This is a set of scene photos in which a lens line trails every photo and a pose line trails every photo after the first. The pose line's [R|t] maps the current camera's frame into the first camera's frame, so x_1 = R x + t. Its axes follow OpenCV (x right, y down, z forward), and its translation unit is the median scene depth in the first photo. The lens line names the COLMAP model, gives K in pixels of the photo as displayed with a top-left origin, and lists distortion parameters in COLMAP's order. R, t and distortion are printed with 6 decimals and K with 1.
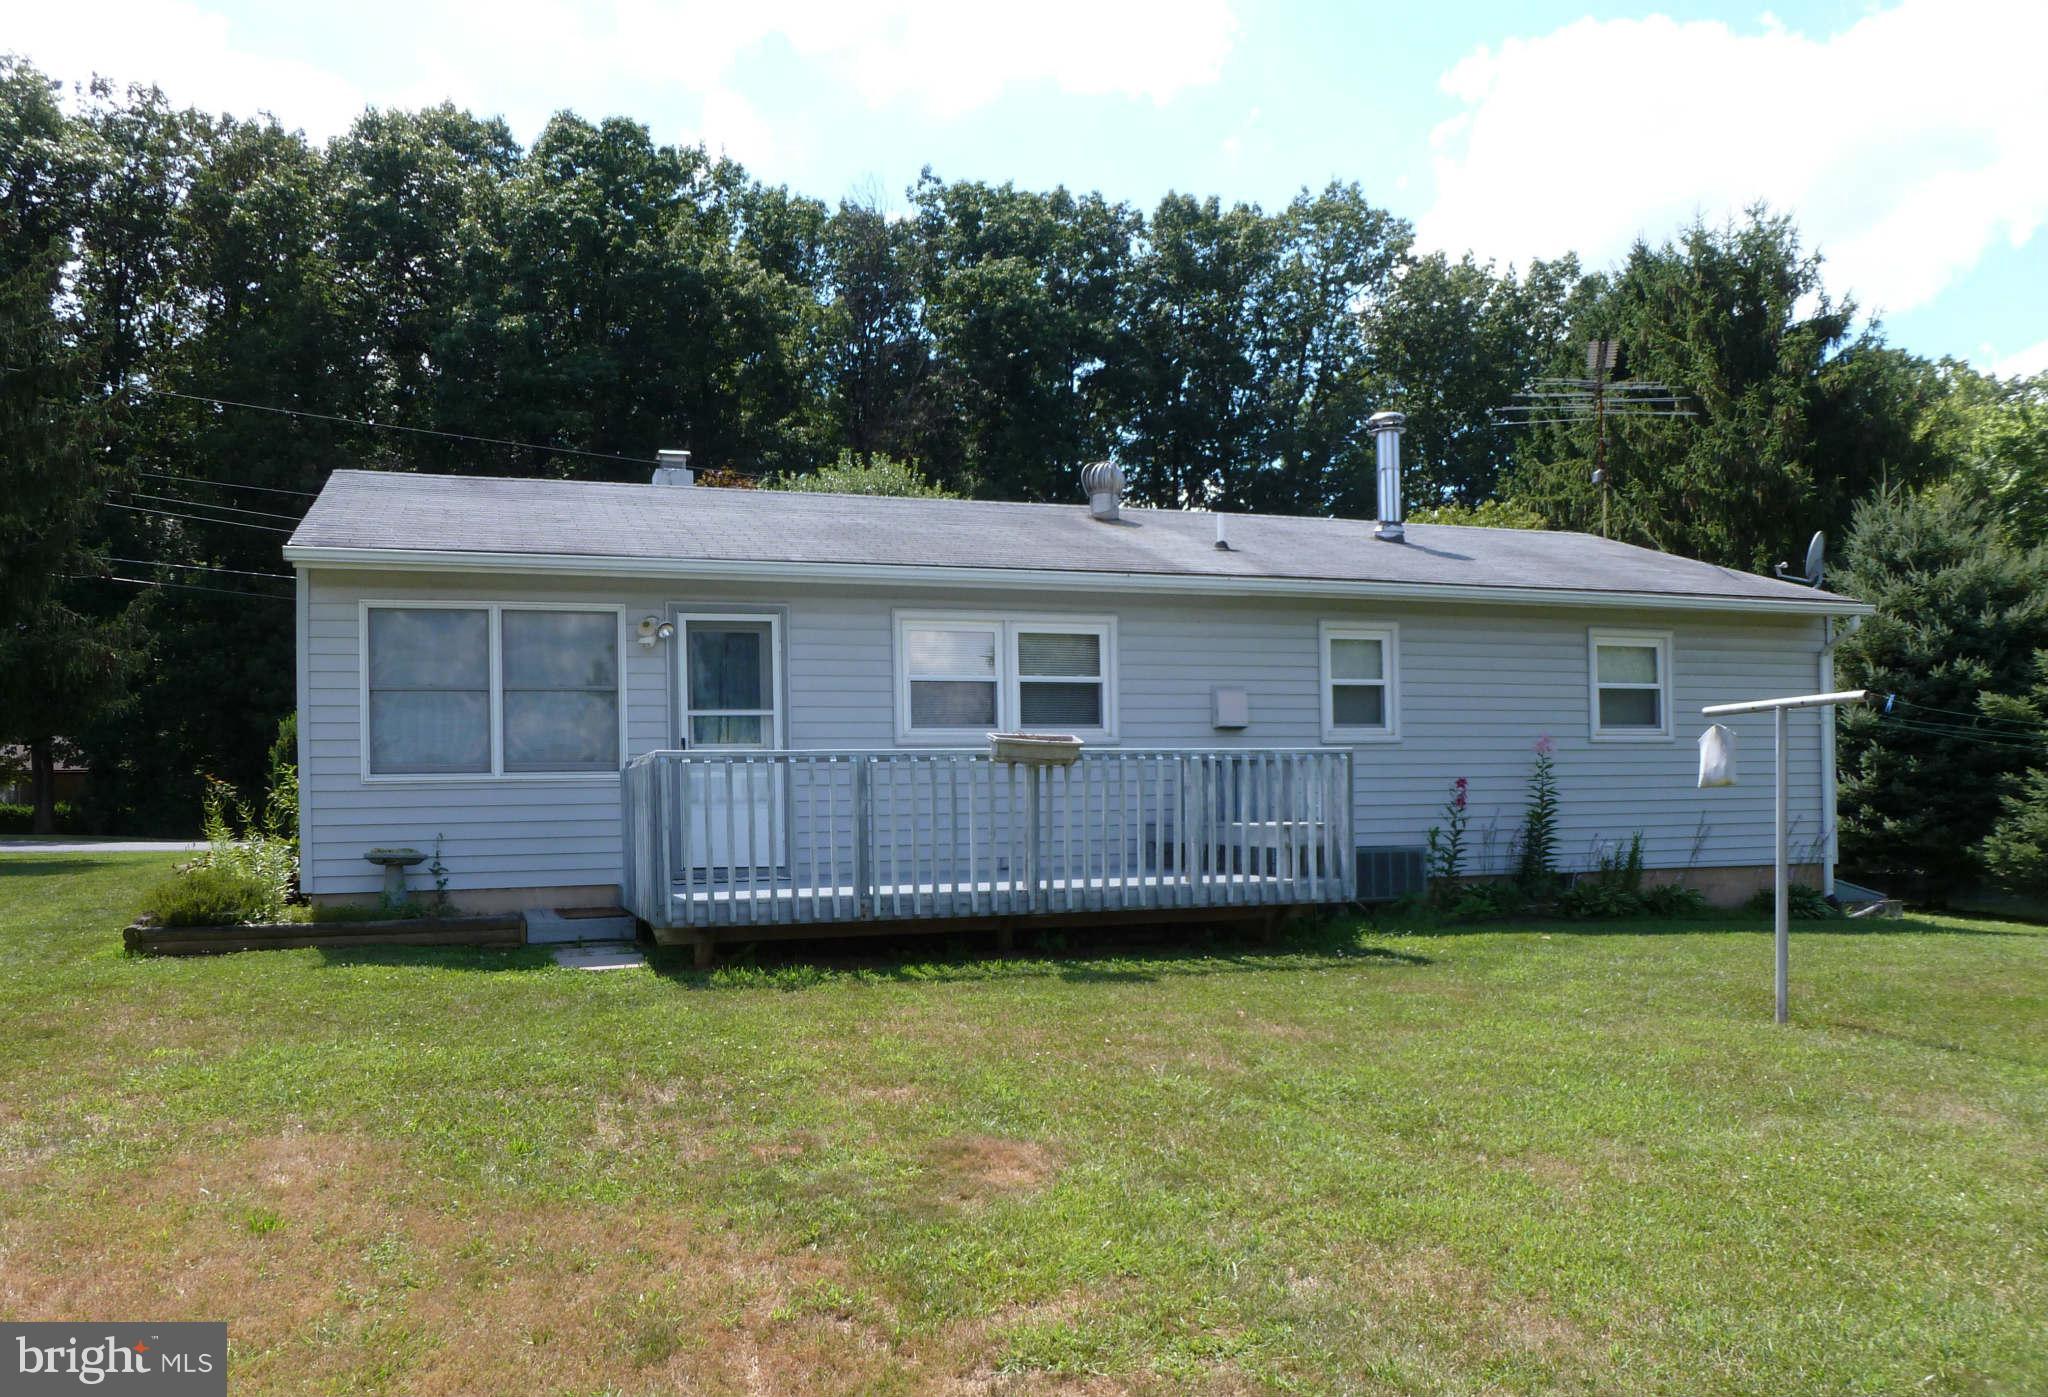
lens RADIAL K [[1561.7, 0, 894.4], [0, 1561.7, 739.0], [0, 0, 1]] dist [-0.101464, 0.098684]
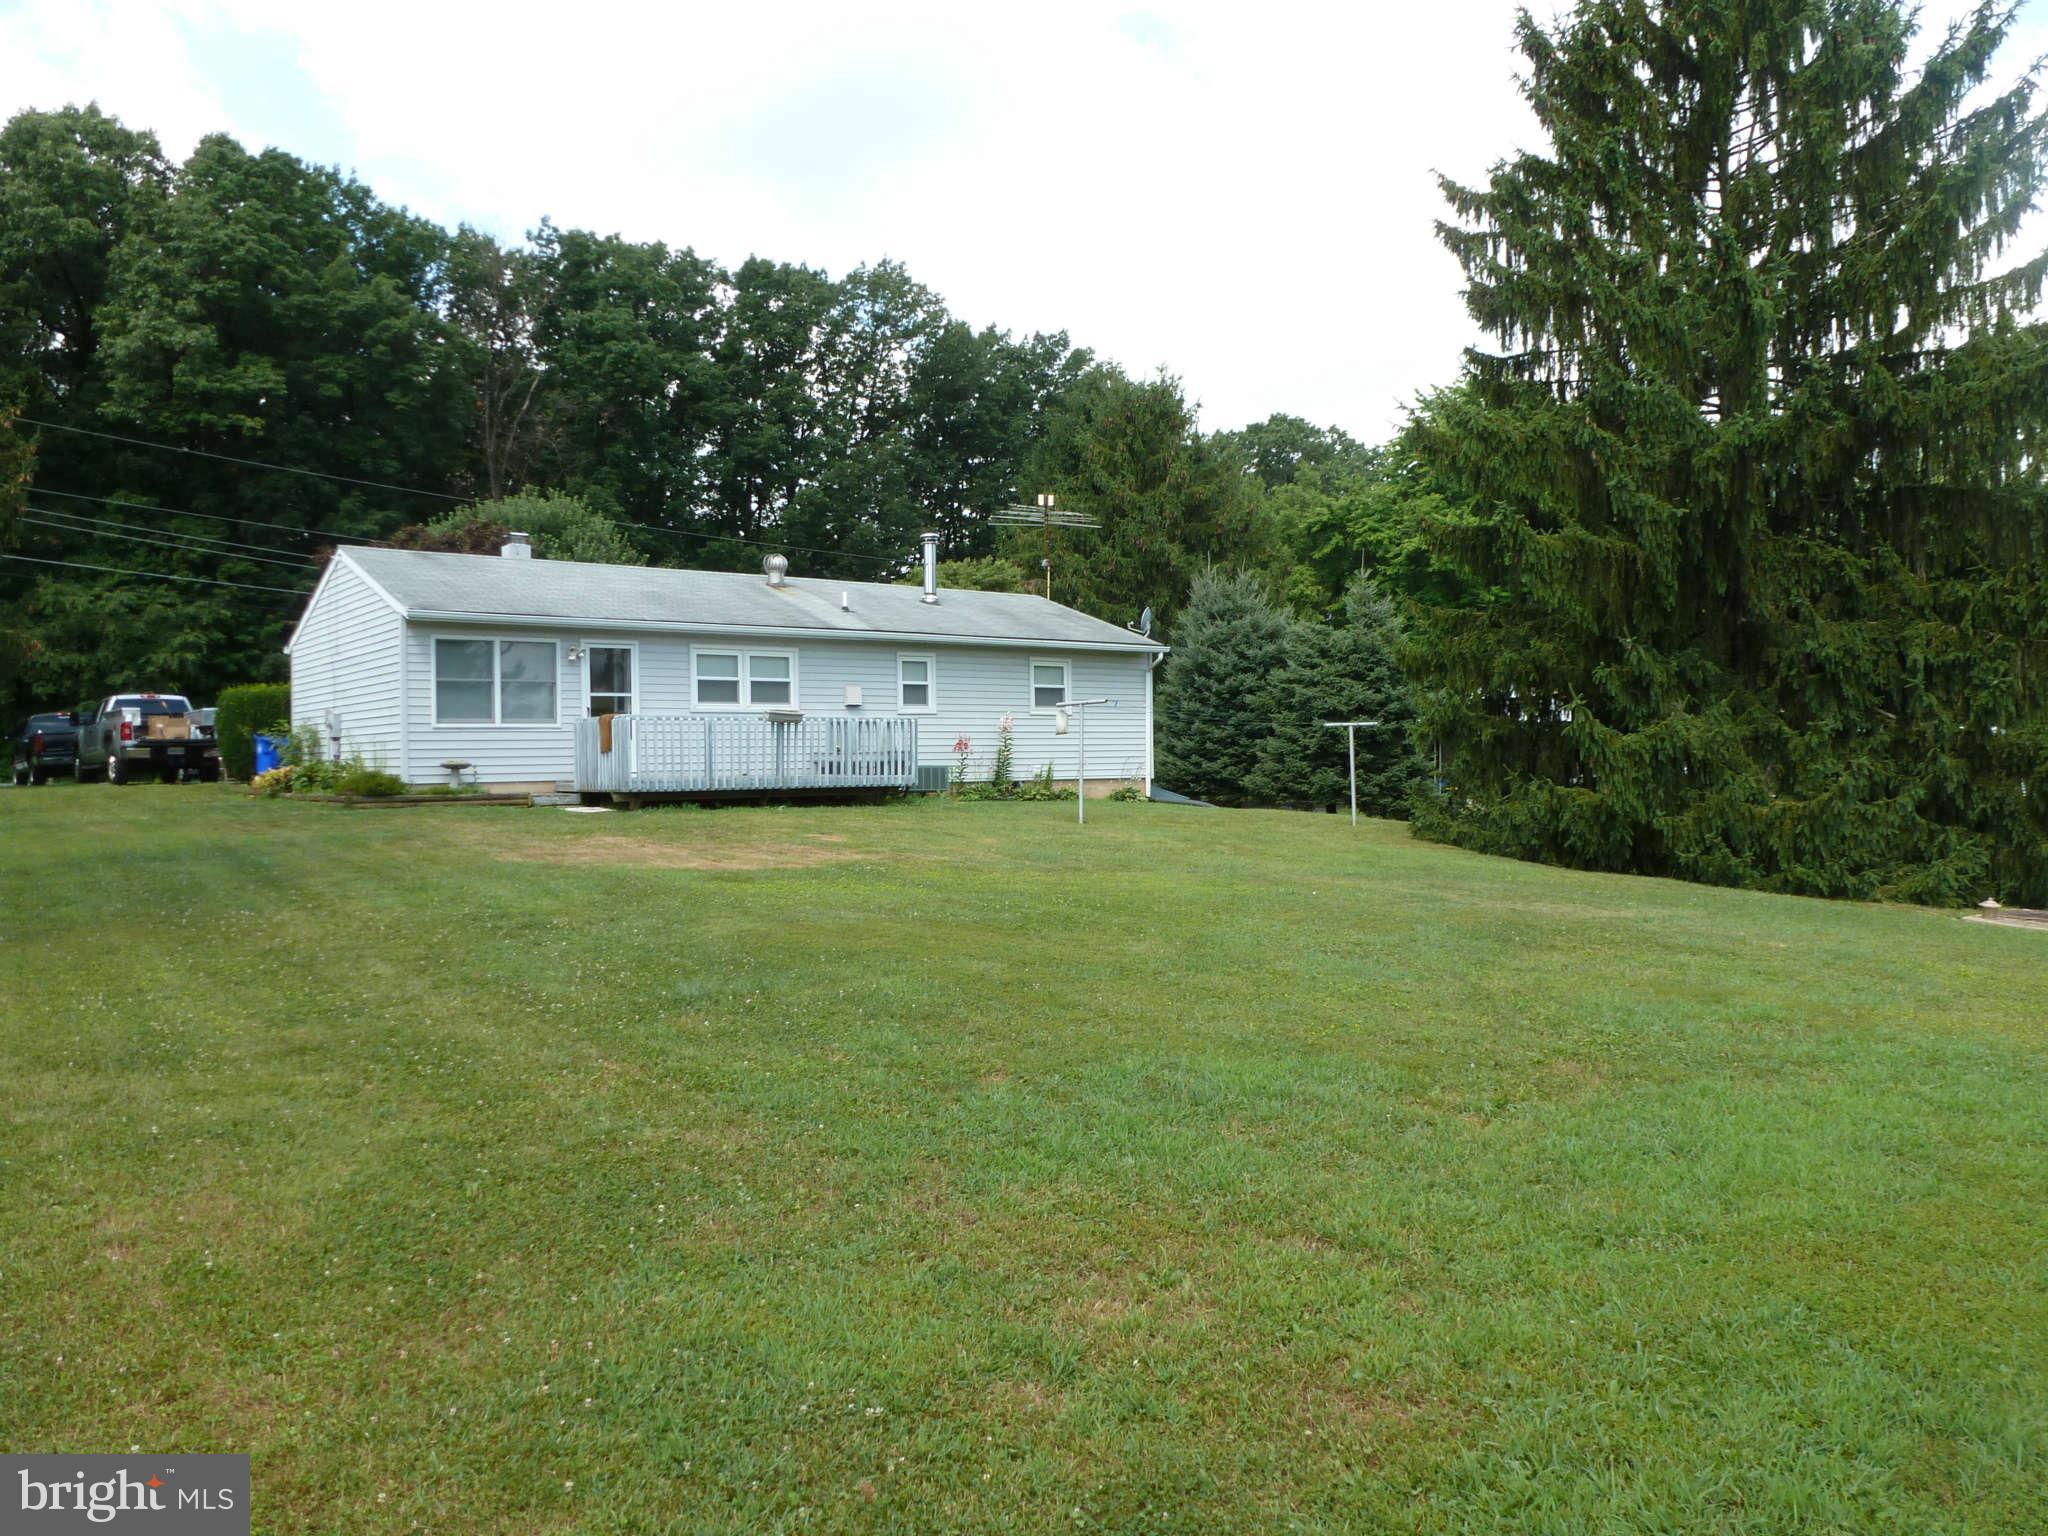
lens RADIAL K [[1477.7, 0, 1024.0], [0, 1477.7, 768.0], [0, 0, 1]] dist [-0.001243, -0.000028]
pose [[0.927213, -0.001217, 0.374531, -0.061002], [-0.013186, 0.999269, 0.035891, 0.000439], [-0.374301, -0.038218, 0.926519, -0.175477]]
